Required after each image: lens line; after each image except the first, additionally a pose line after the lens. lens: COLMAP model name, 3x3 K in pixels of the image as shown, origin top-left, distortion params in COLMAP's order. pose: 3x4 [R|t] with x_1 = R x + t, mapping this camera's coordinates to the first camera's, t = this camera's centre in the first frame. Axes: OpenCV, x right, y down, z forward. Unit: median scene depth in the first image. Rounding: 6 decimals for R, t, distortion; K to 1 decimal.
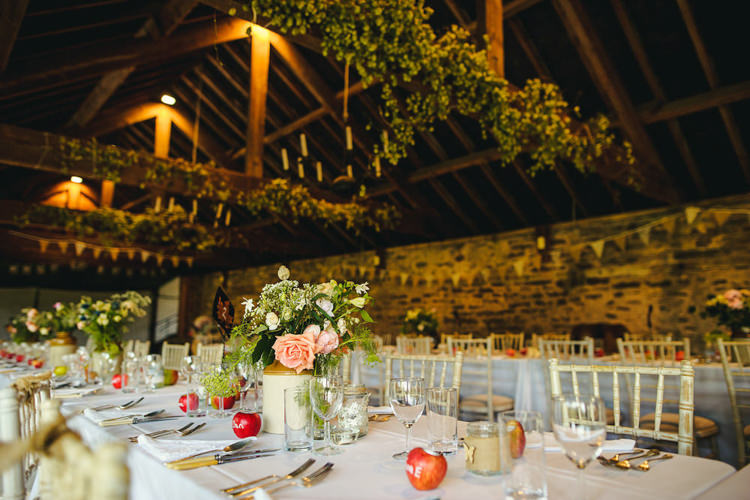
lens RADIAL K [[532.6, 0, 375.0], [0, 532.6, 250.0], [0, 0, 1]] dist [-0.007187, -0.001030]
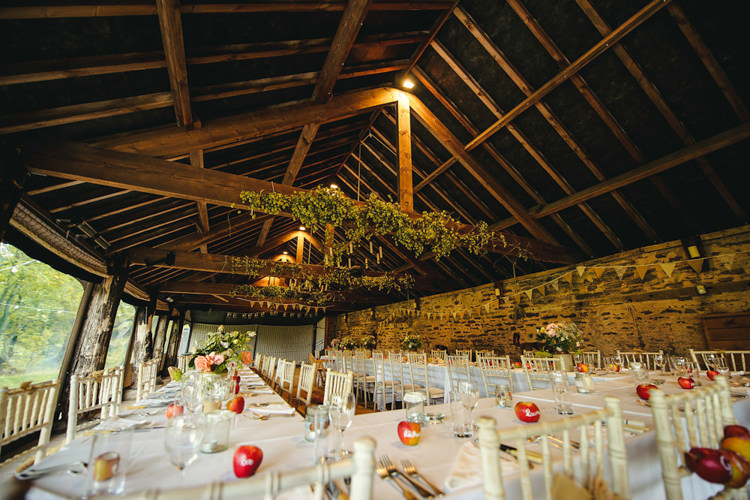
lens RADIAL K [[314.8, 0, 375.0], [0, 314.8, 250.0], [0, 0, 1]] dist [-0.002306, -0.000213]
pose [[0.960475, -0.087078, -0.264395, 0.222037], [0.048473, 0.987621, -0.149179, -0.015030], [0.274112, 0.130467, 0.952807, -0.051567]]
